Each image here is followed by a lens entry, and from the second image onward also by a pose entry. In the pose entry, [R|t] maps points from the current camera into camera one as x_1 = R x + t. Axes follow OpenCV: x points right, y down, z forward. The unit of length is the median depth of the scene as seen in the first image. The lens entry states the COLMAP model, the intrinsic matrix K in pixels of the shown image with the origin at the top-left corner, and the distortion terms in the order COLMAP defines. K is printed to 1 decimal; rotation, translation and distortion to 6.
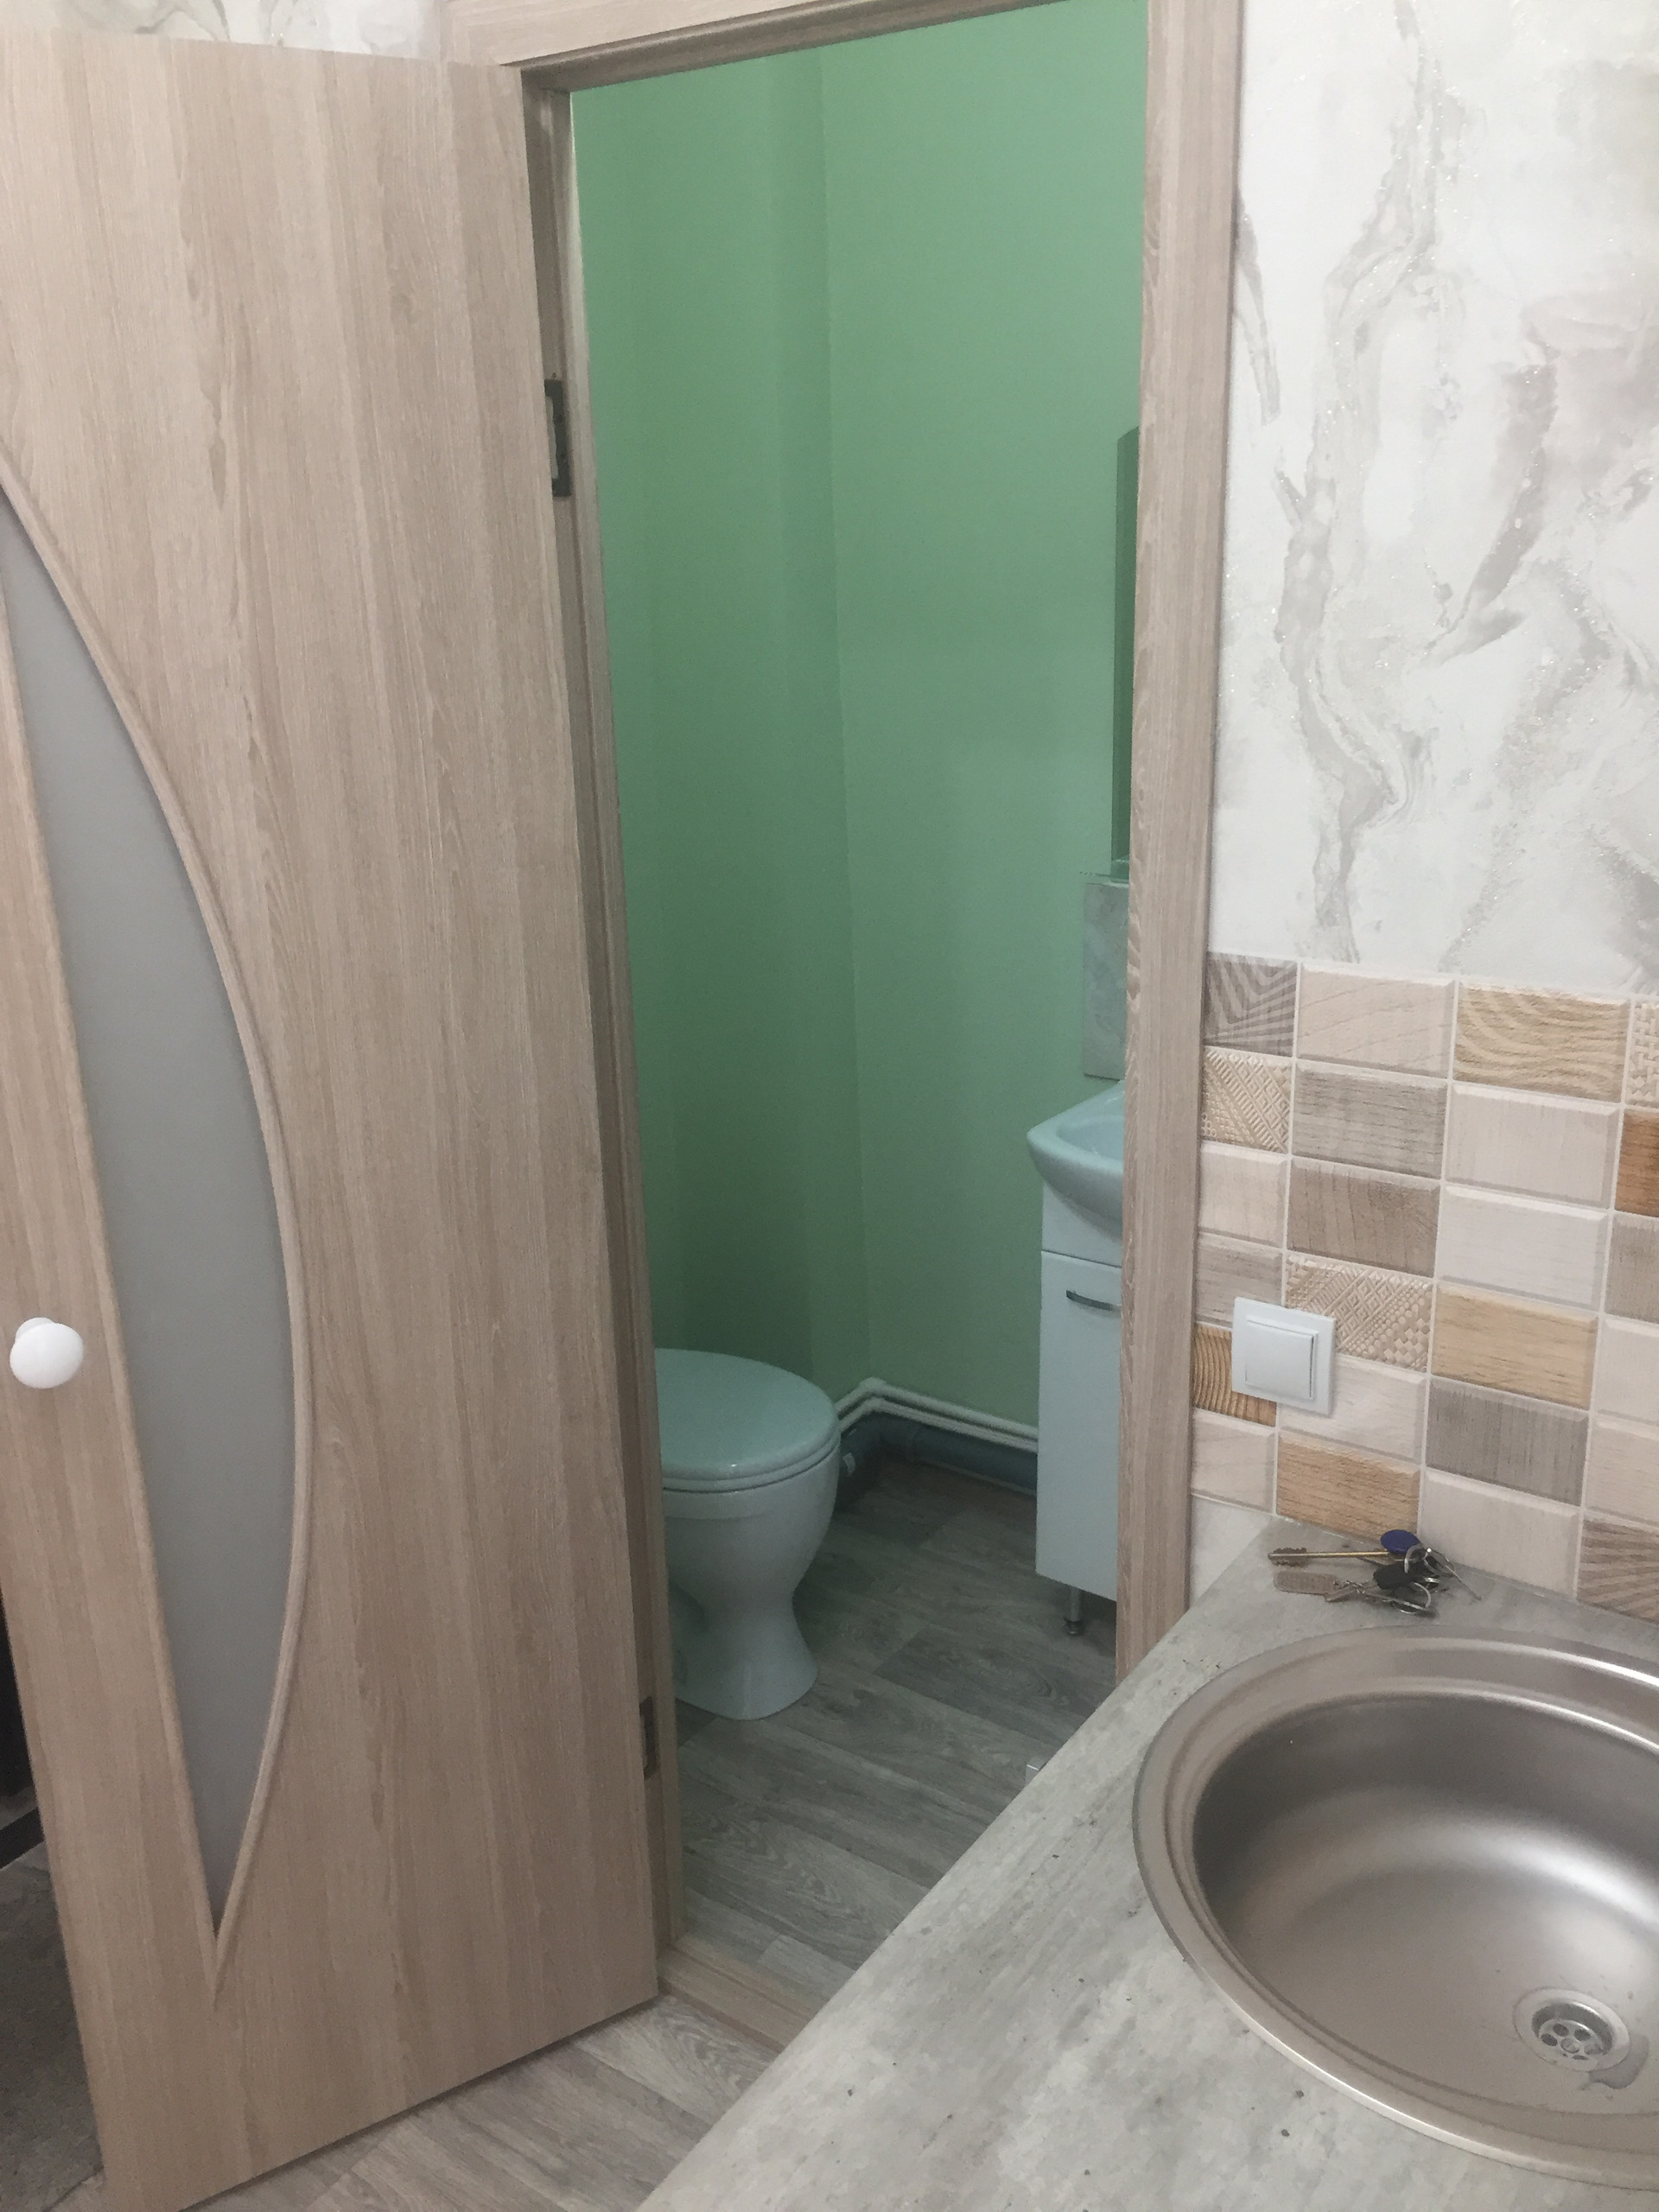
lens RADIAL K [[1876.4, 0, 831.5], [0, 1876.4, 1110.8], [0, 0, 1]] dist [0.089817, -0.115399]
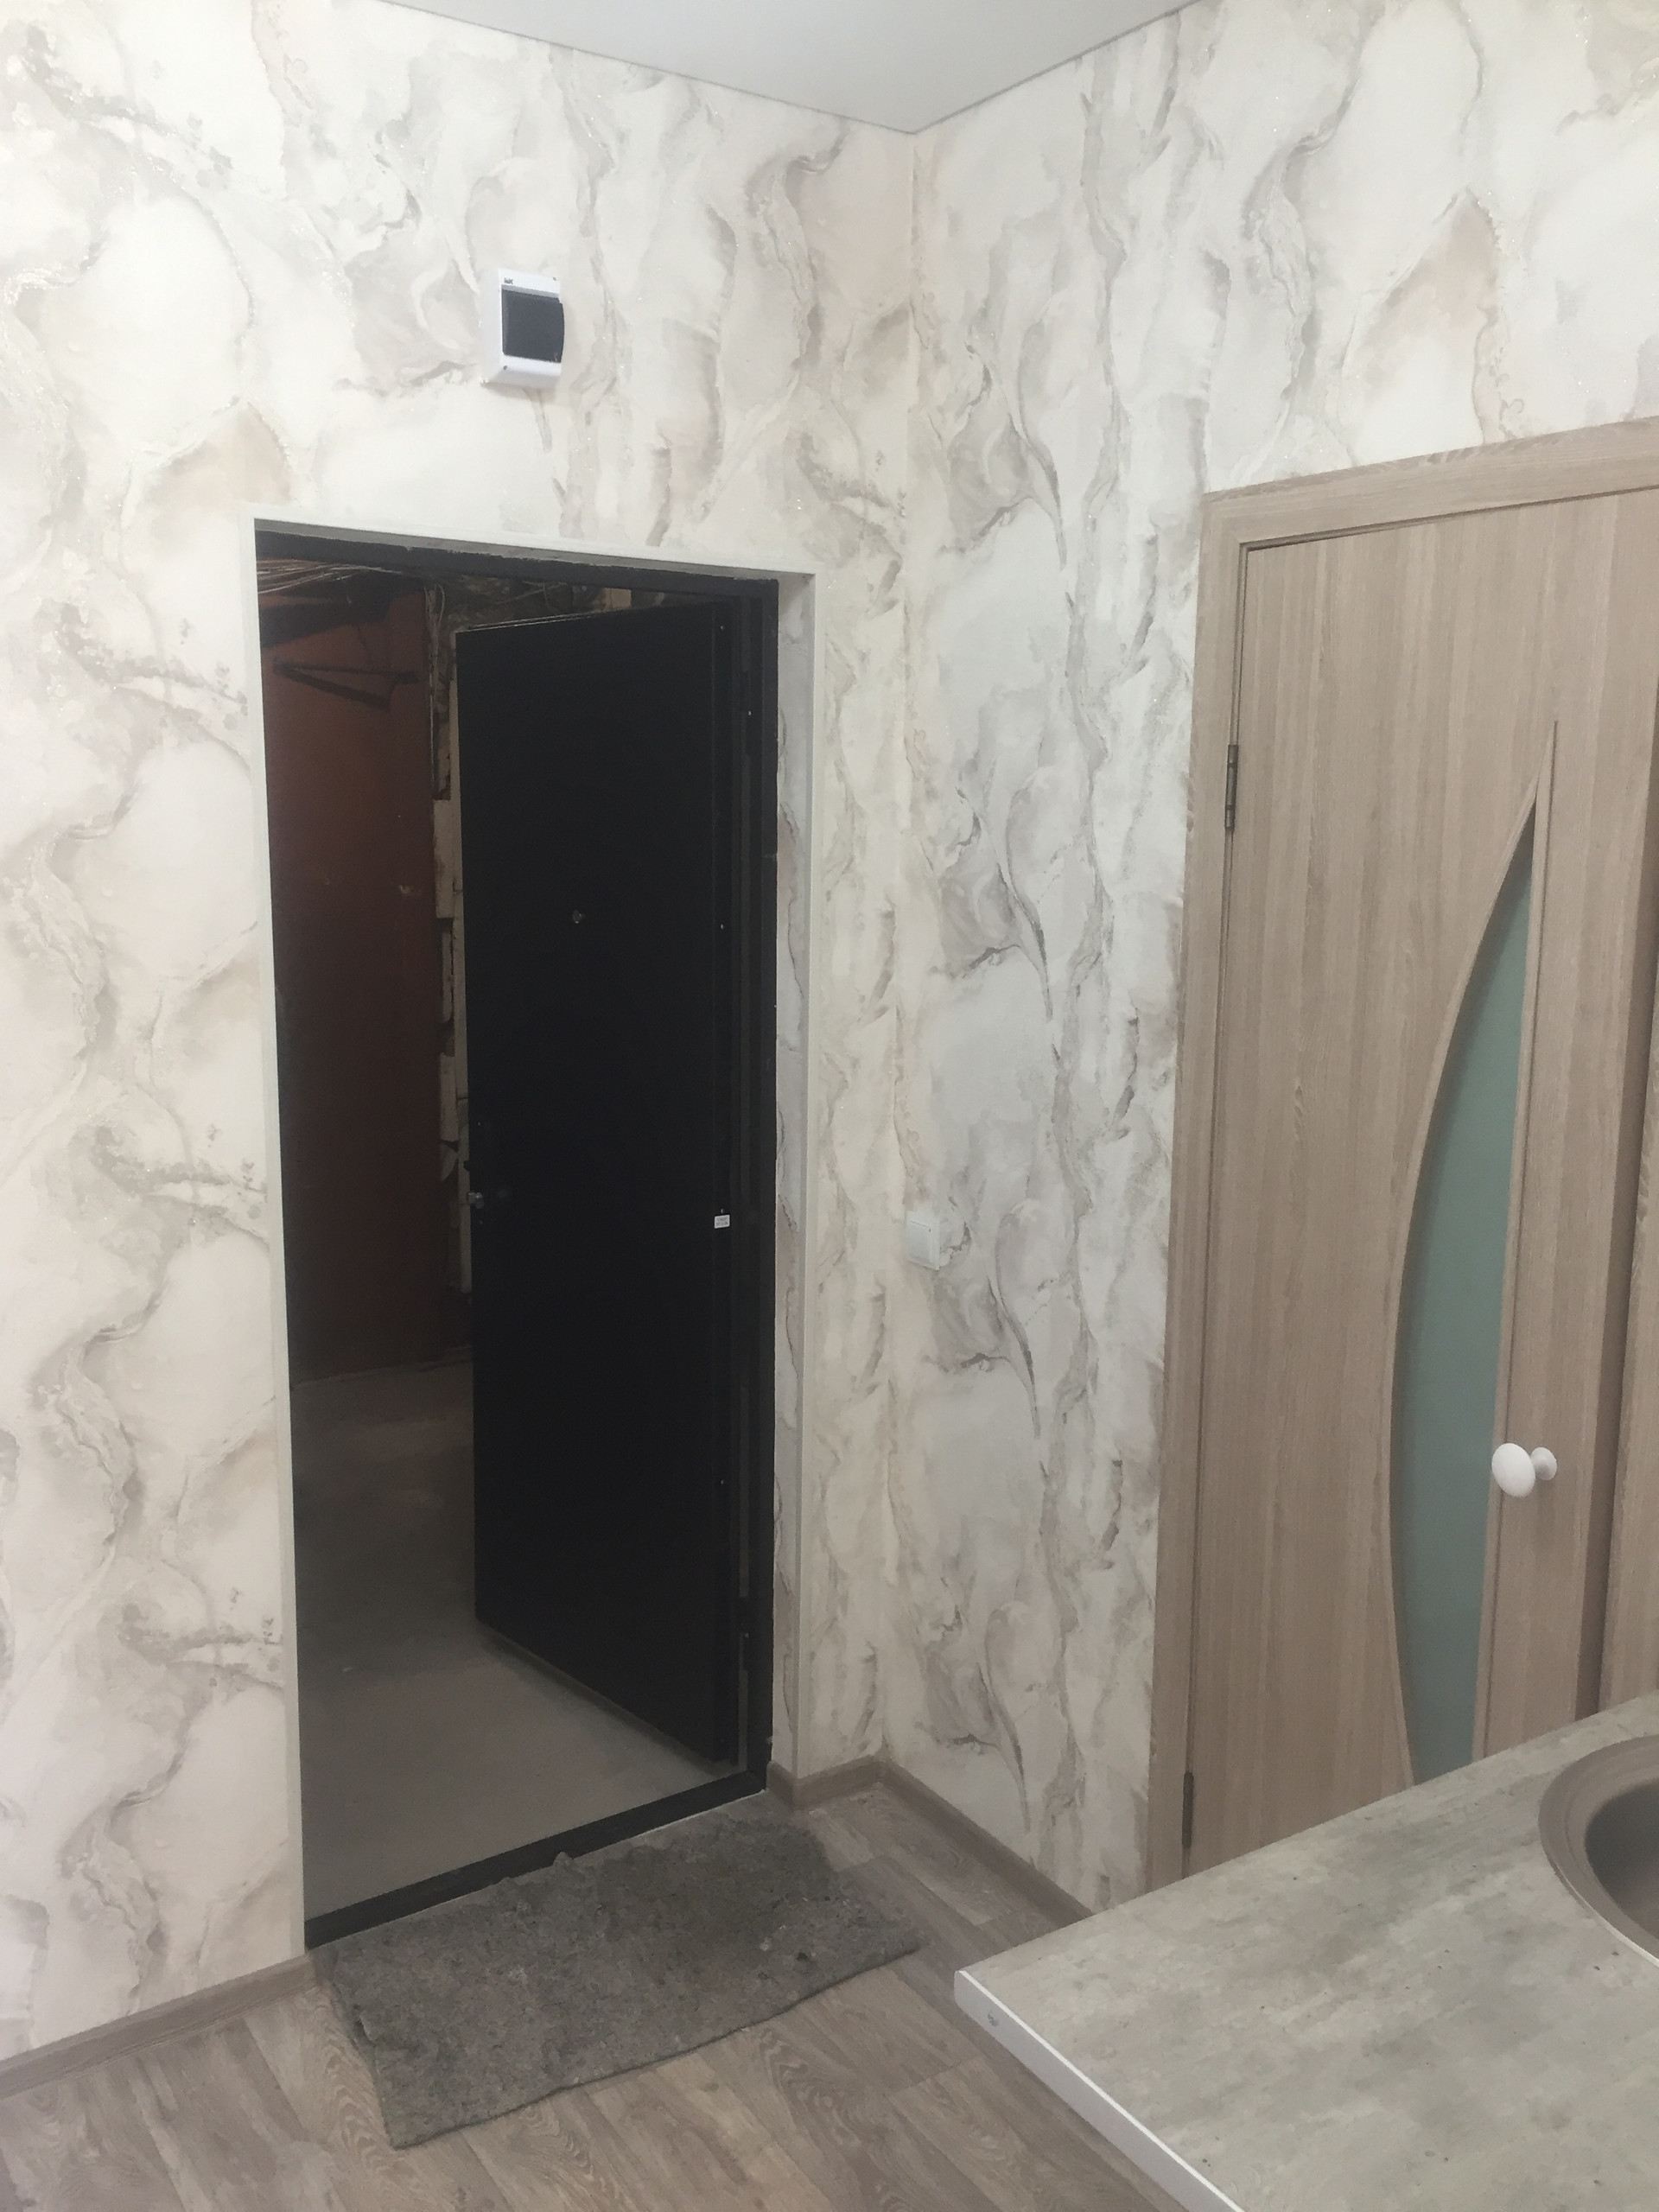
lens RADIAL K [[1876.4, 0, 836.6], [0, 1876.4, 1113.4], [0, 0, 1]] dist [0.089817, -0.115399]
pose [[0.932819, 0.098161, -0.346717, 0.089948], [-0.145196, 0.983005, -0.112336, 0.094868], [0.329798, 0.155131, 0.931219, -0.414957]]
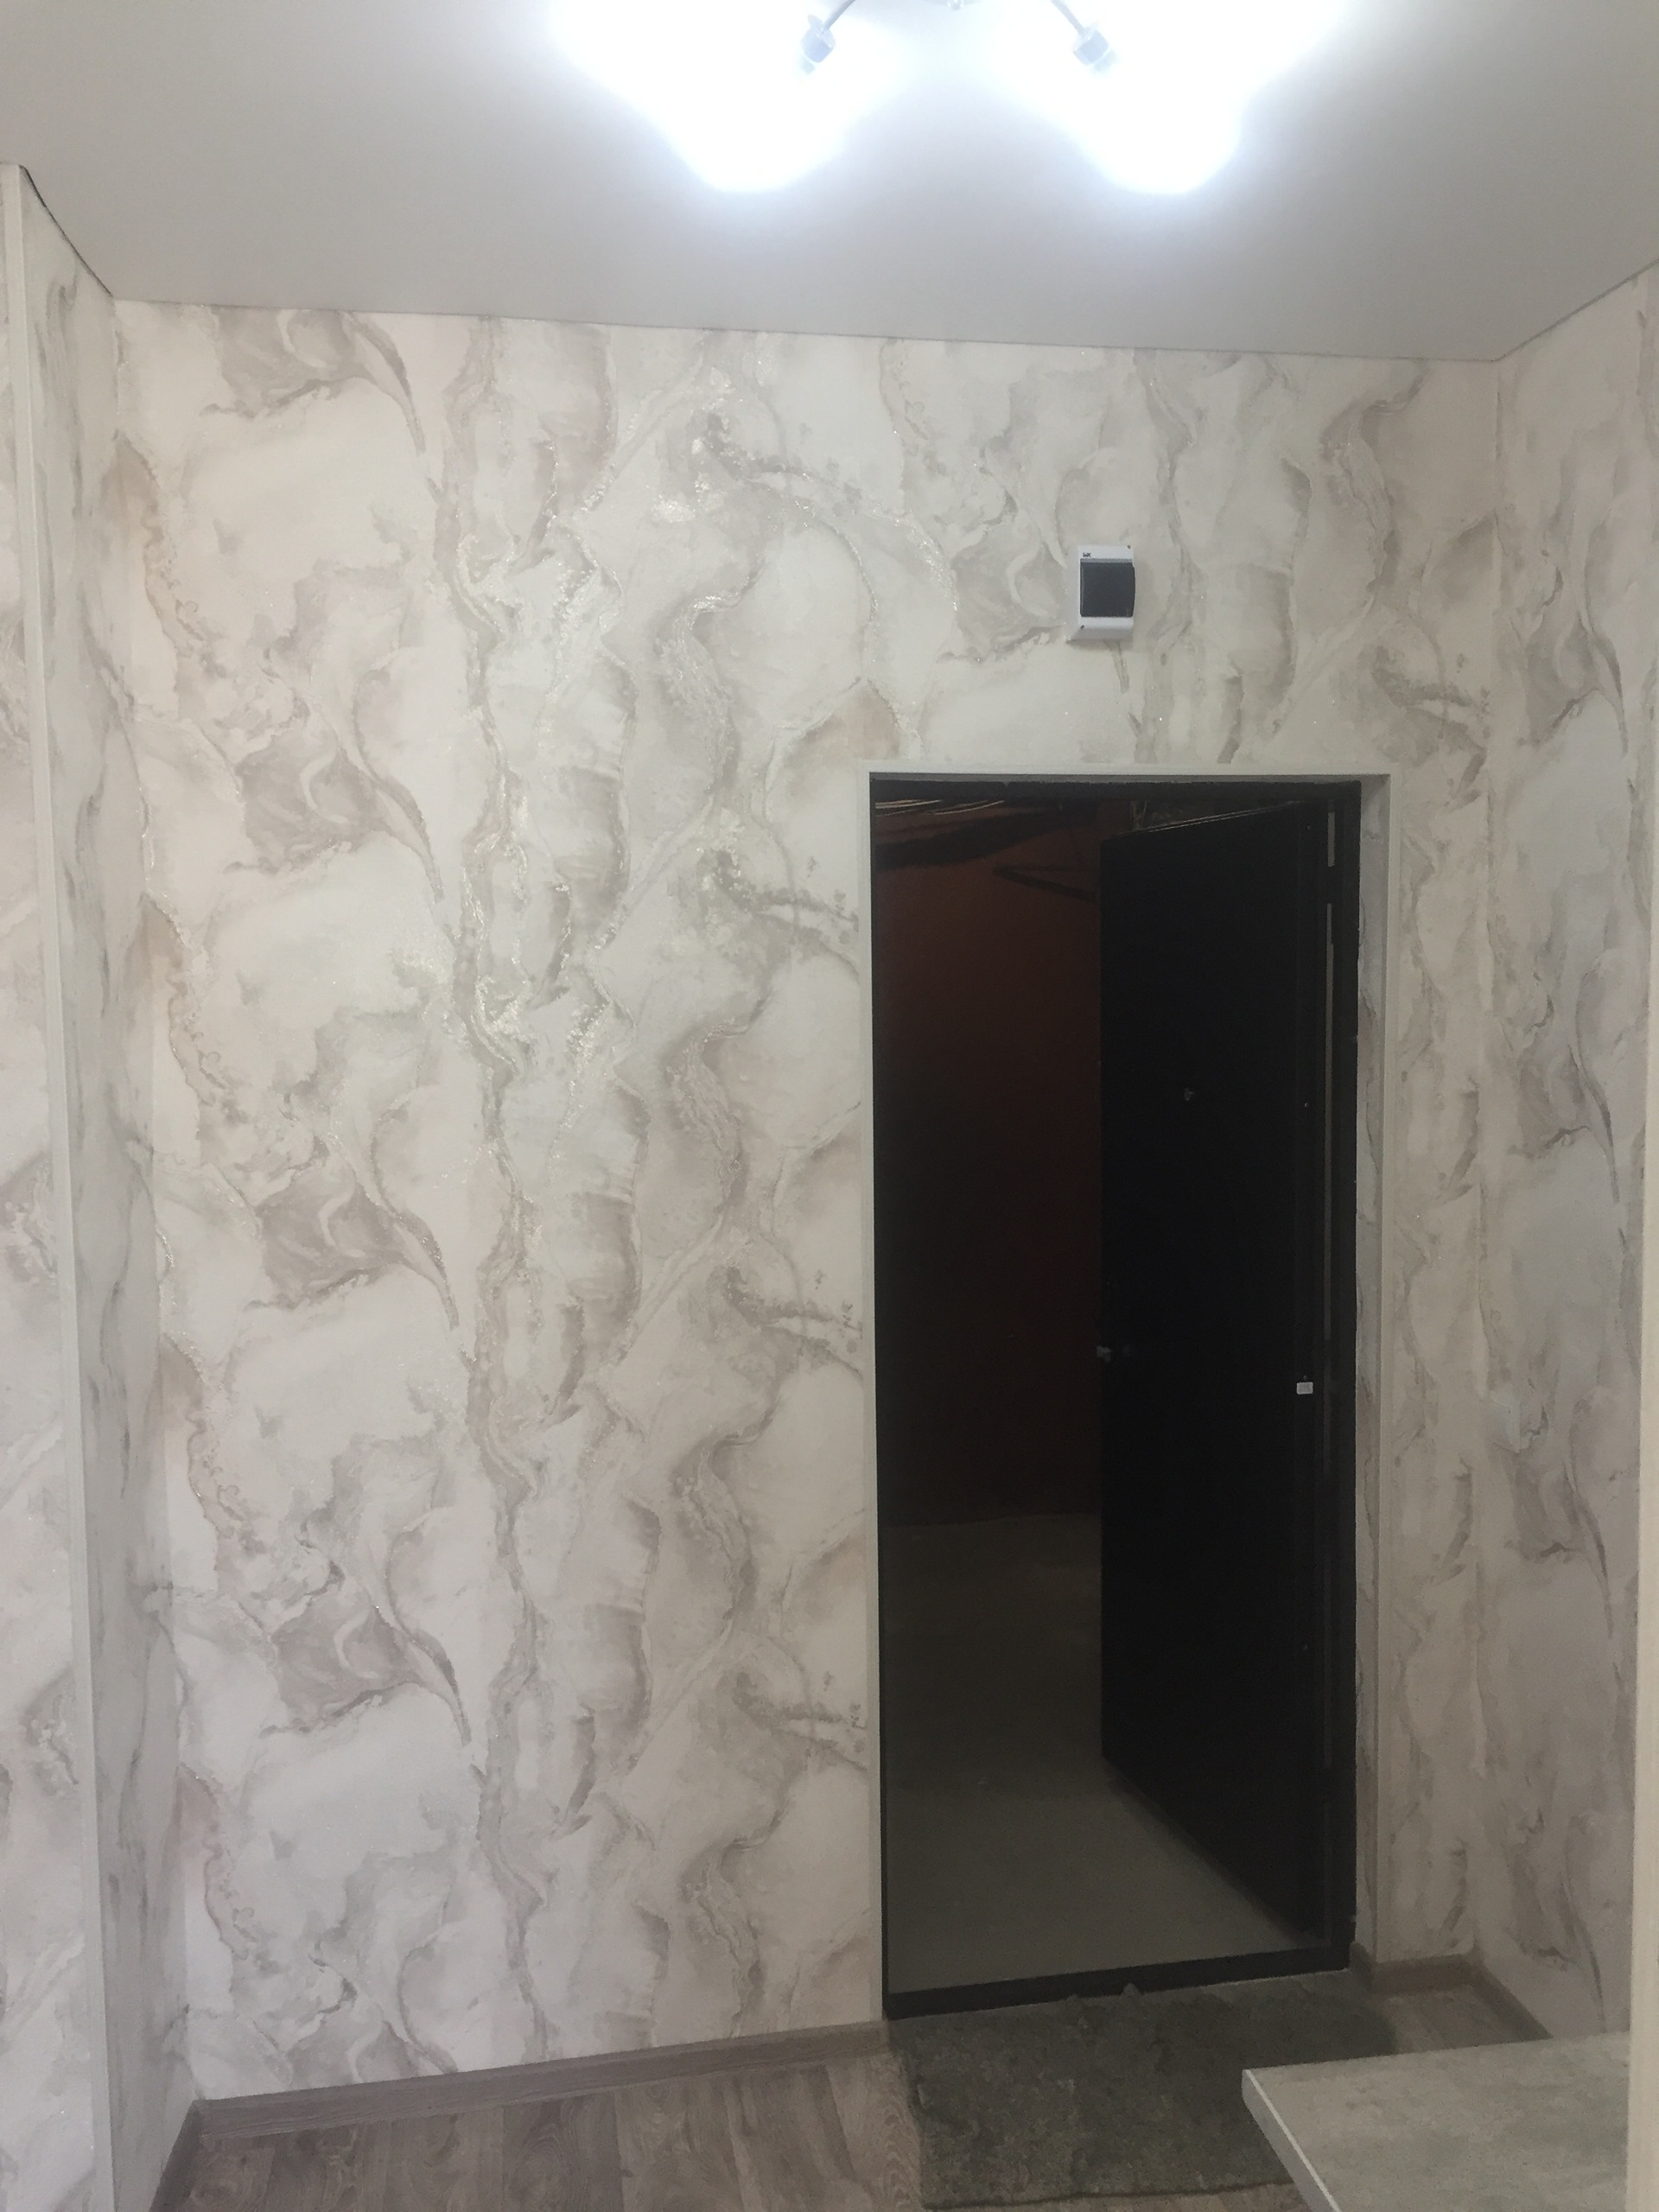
lens RADIAL K [[1876.4, 0, 849.5], [0, 1876.4, 1115.0], [0, 0, 1]] dist [0.089817, -0.115399]
pose [[0.704704, 0.075368, -0.705487, 0.396310], [-0.222931, 0.967504, -0.119323, 0.068798], [0.673568, 0.241363, 0.698606, -0.440008]]
